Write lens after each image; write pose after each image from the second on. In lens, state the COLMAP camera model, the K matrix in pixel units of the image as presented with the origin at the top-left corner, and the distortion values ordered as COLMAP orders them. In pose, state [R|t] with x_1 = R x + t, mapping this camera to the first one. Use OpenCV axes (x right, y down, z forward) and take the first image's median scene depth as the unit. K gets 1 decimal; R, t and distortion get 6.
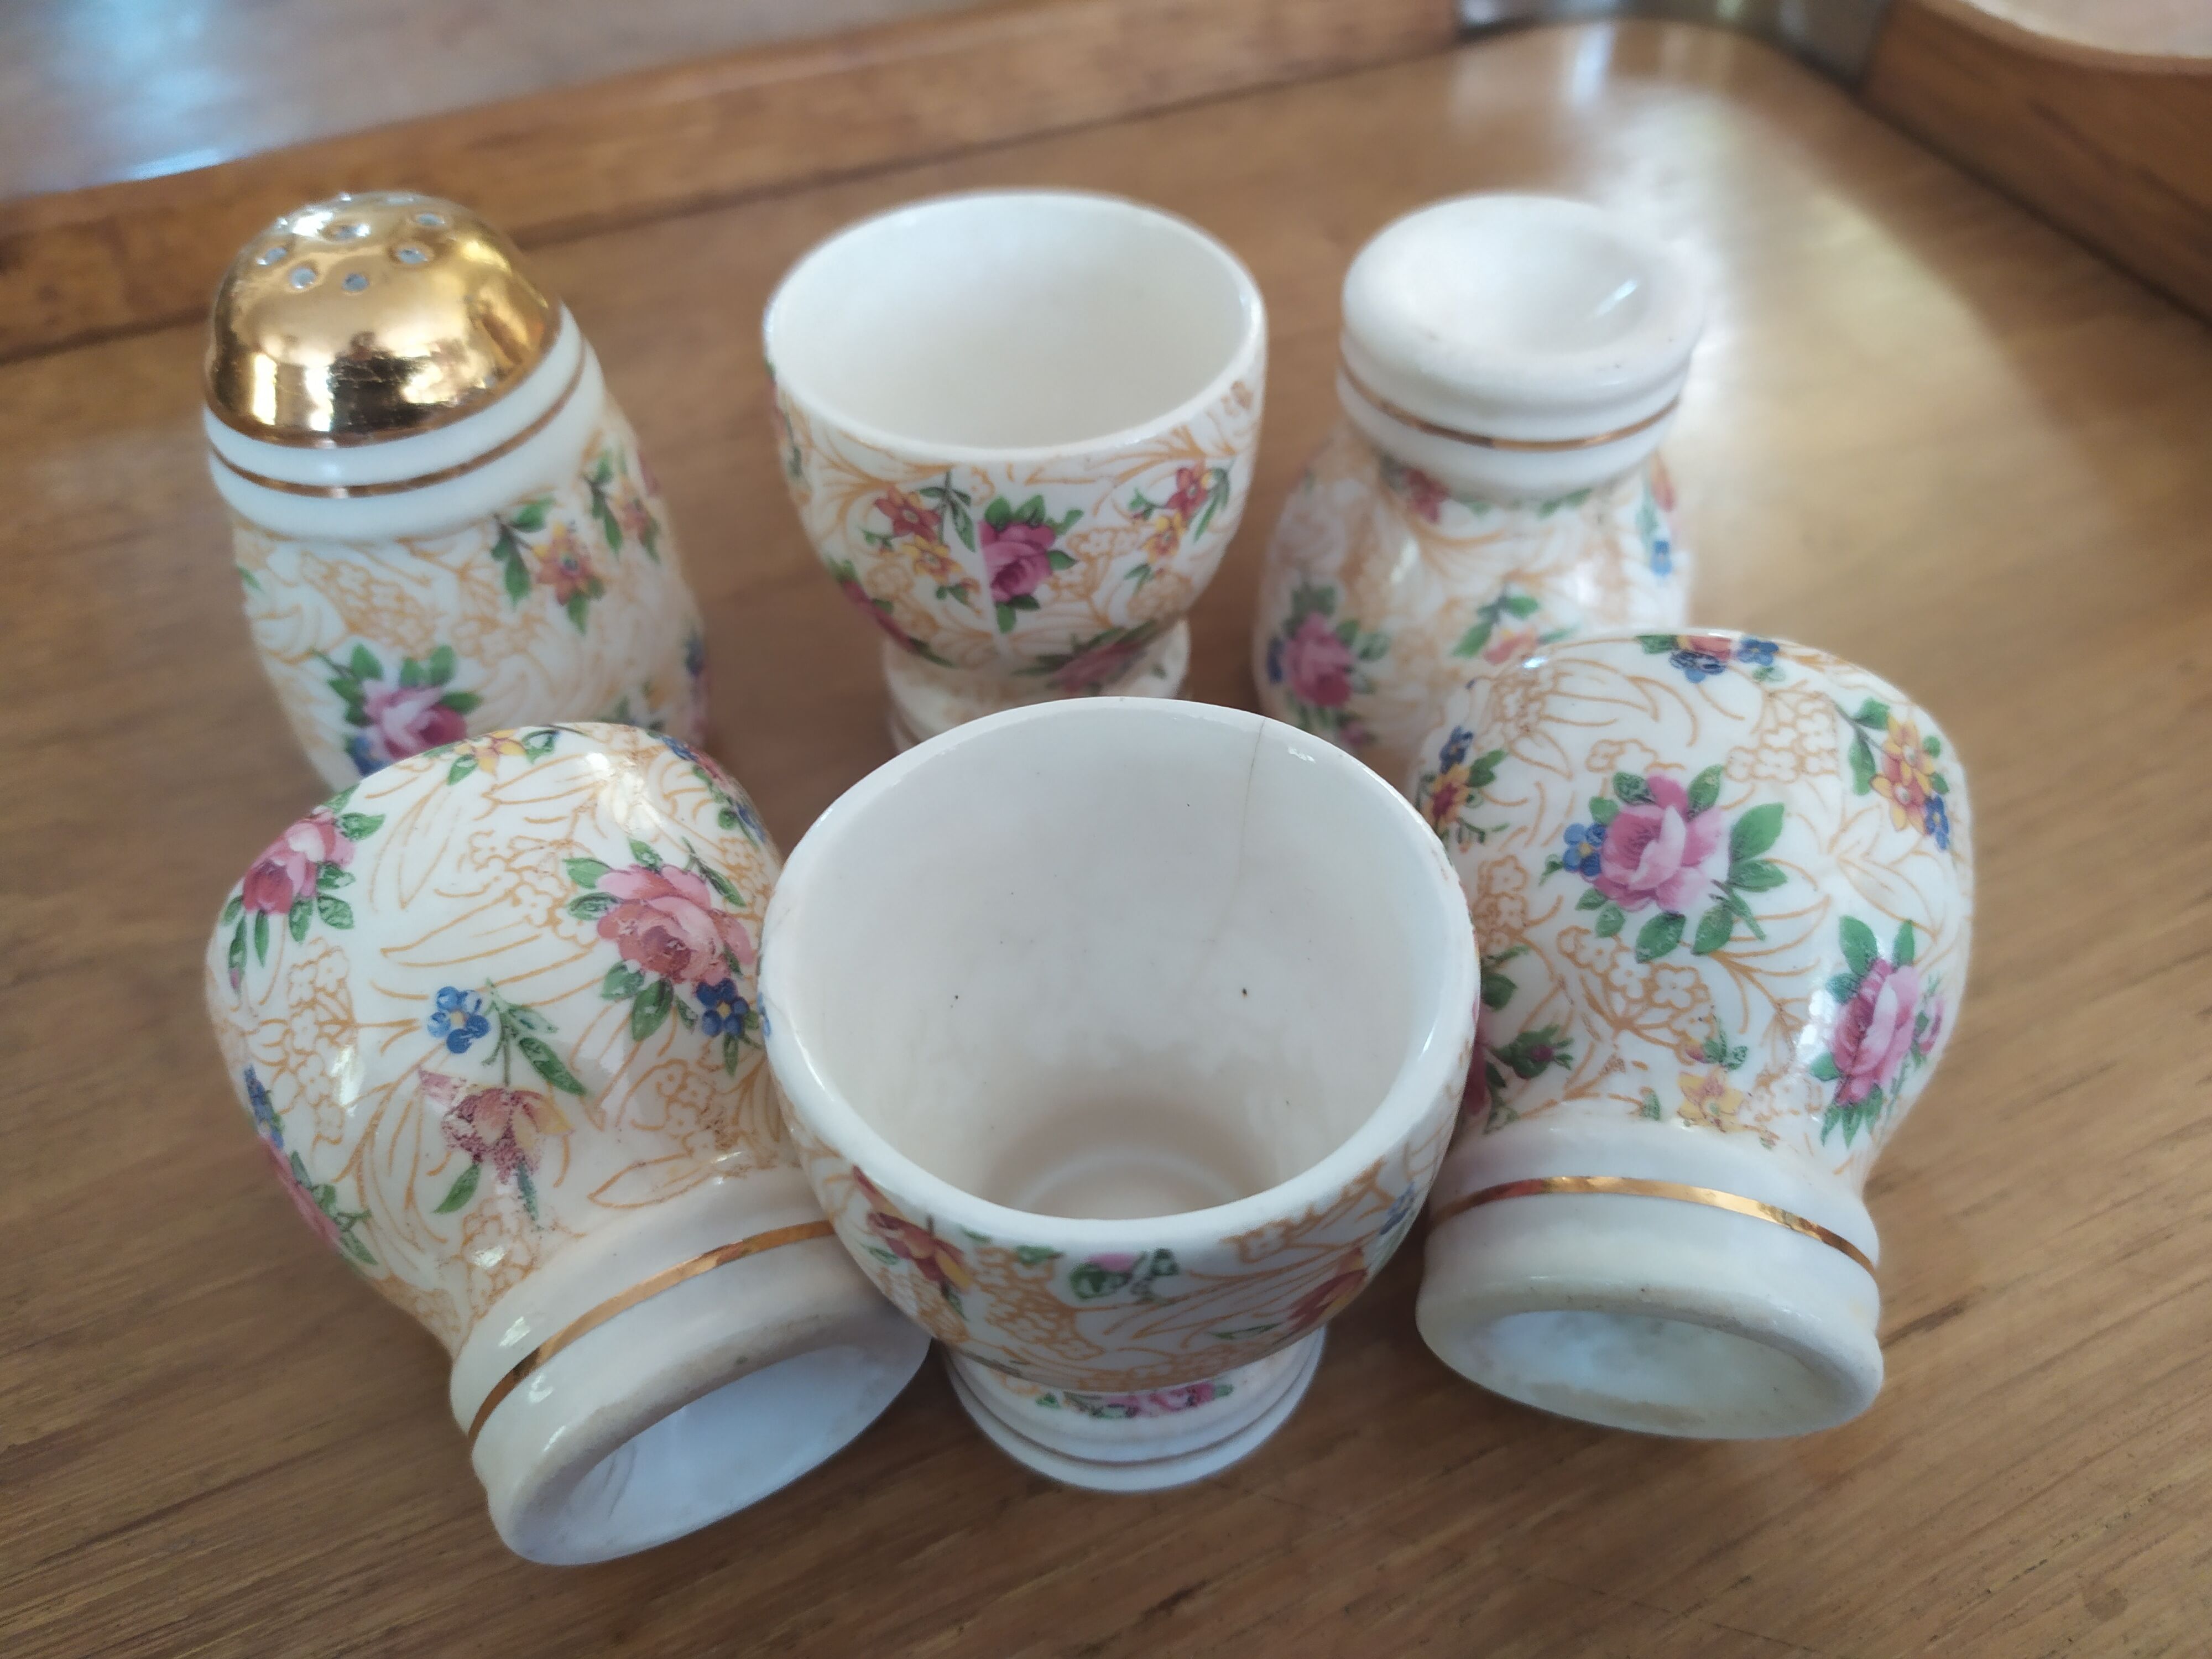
lens RADIAL K [[1760.9, 0, 1108.9], [0, 1760.9, 818.5], [0, 0, 1]] dist [-0.018802, -0.009619]
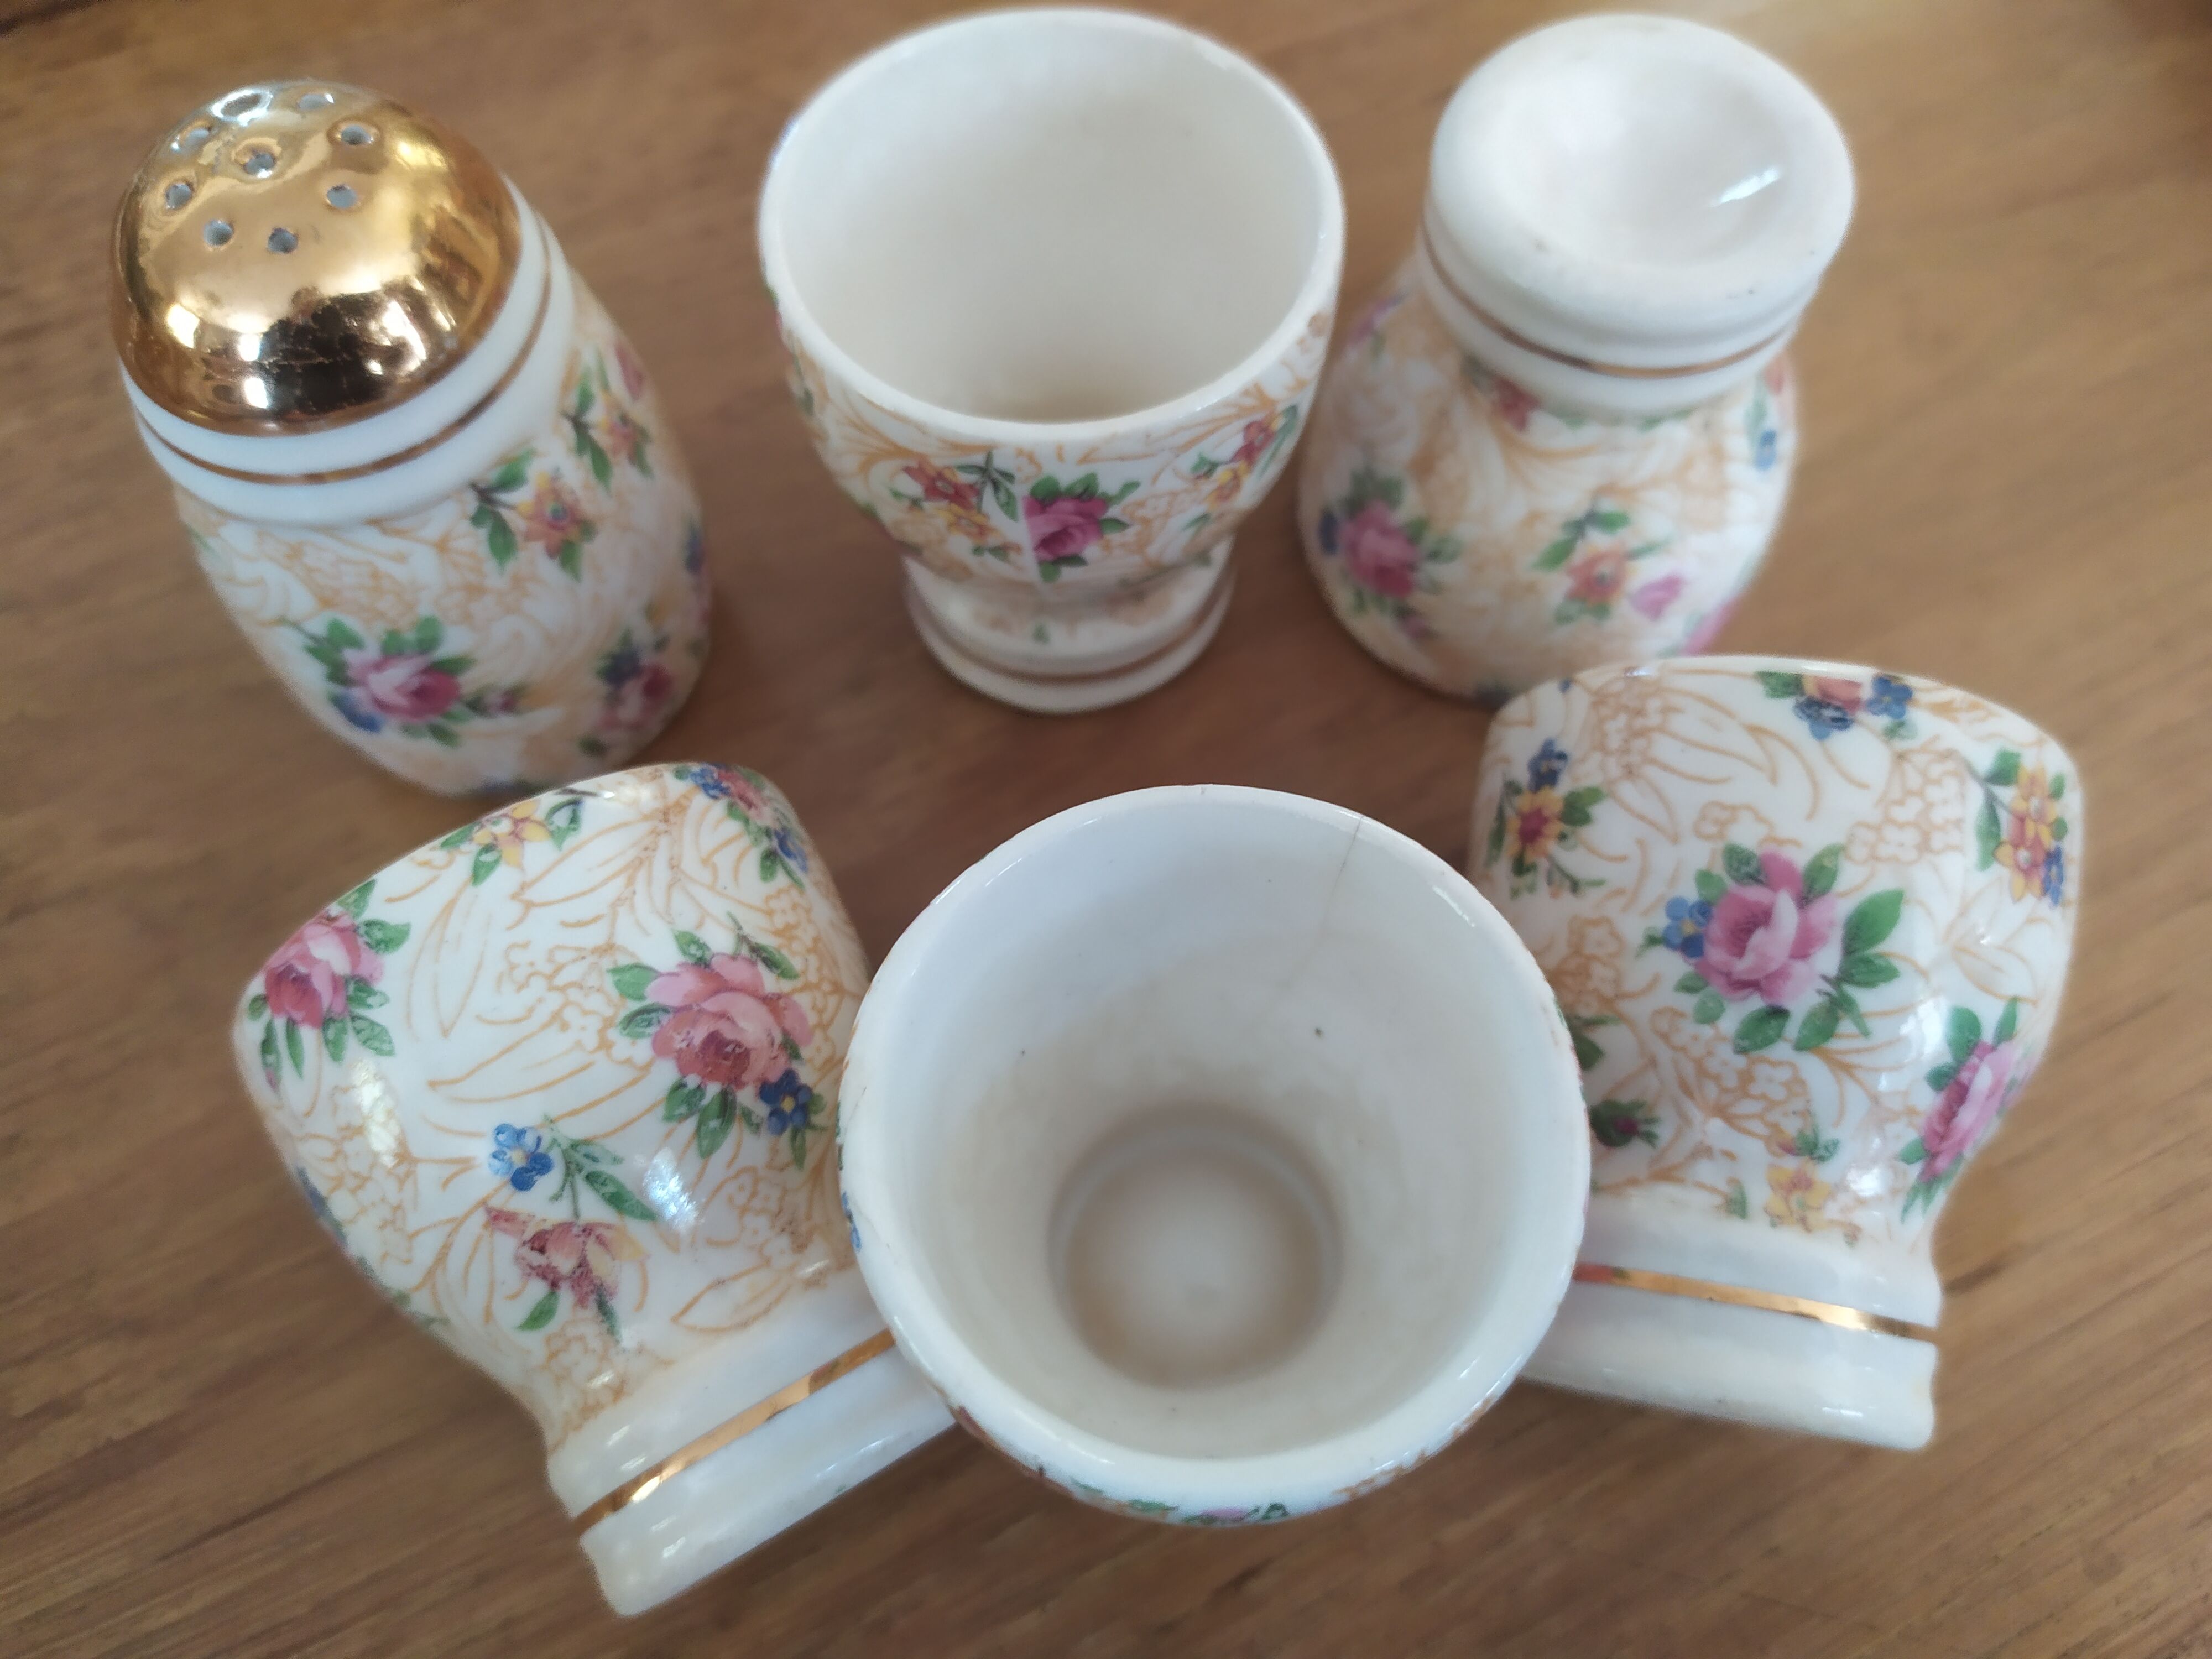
lens RADIAL K [[1778.8, 0, 1106.0], [0, 1778.8, 829.5], [0, 0, 1]] dist [-0.026057, -0.000255]
pose [[0.999728, -0.014975, 0.017858, -0.057778], [0.008998, 0.954843, 0.296974, -0.312358], [-0.021499, -0.296733, 0.954718, 0.107441]]
